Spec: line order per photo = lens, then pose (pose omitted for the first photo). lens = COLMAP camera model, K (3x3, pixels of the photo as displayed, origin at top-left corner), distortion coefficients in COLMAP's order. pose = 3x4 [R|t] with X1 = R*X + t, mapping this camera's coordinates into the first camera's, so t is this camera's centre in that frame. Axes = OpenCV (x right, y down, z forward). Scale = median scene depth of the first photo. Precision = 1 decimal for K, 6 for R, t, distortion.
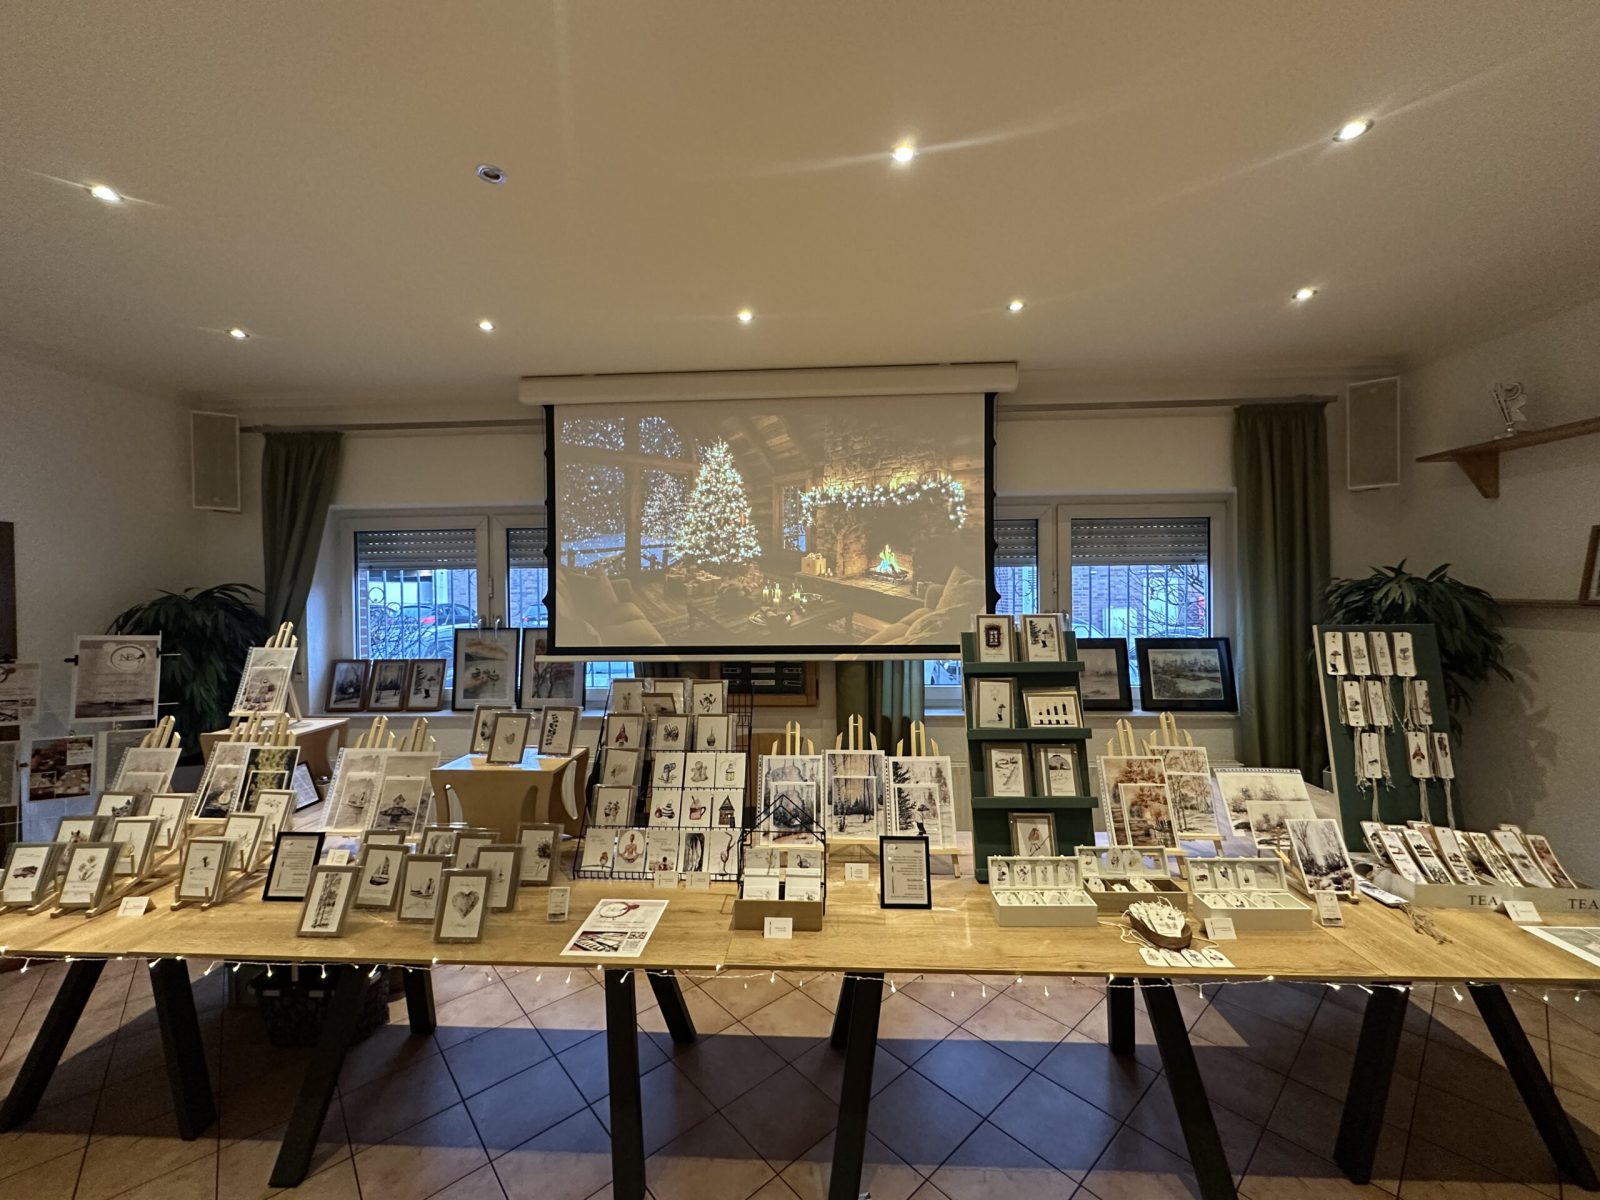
lens RADIAL K [[615.5, 0, 800.0], [0, 615.5, 600.0], [0, 0, 1]] dist [0.001274, -0.000041]
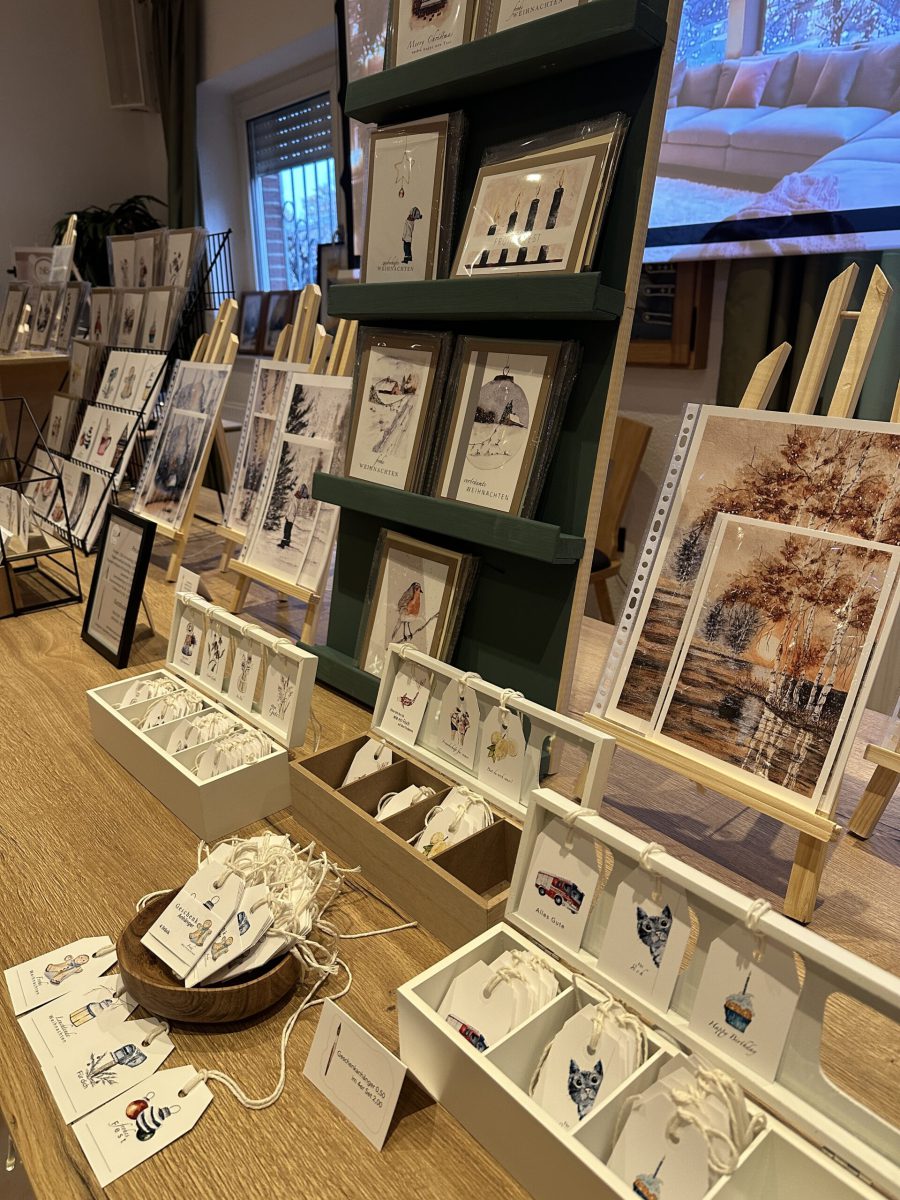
lens RADIAL K [[836.2, 0, 450.0], [0, 836.2, 600.0], [0, 0, 1]] dist [-0.005558, -0.006121]
pose [[0.686252, 0.240728, -0.686373, 0.693674], [0.011226, 0.940027, 0.340915, 0.214031], [0.727277, -0.241659, 0.642393, 0.689911]]
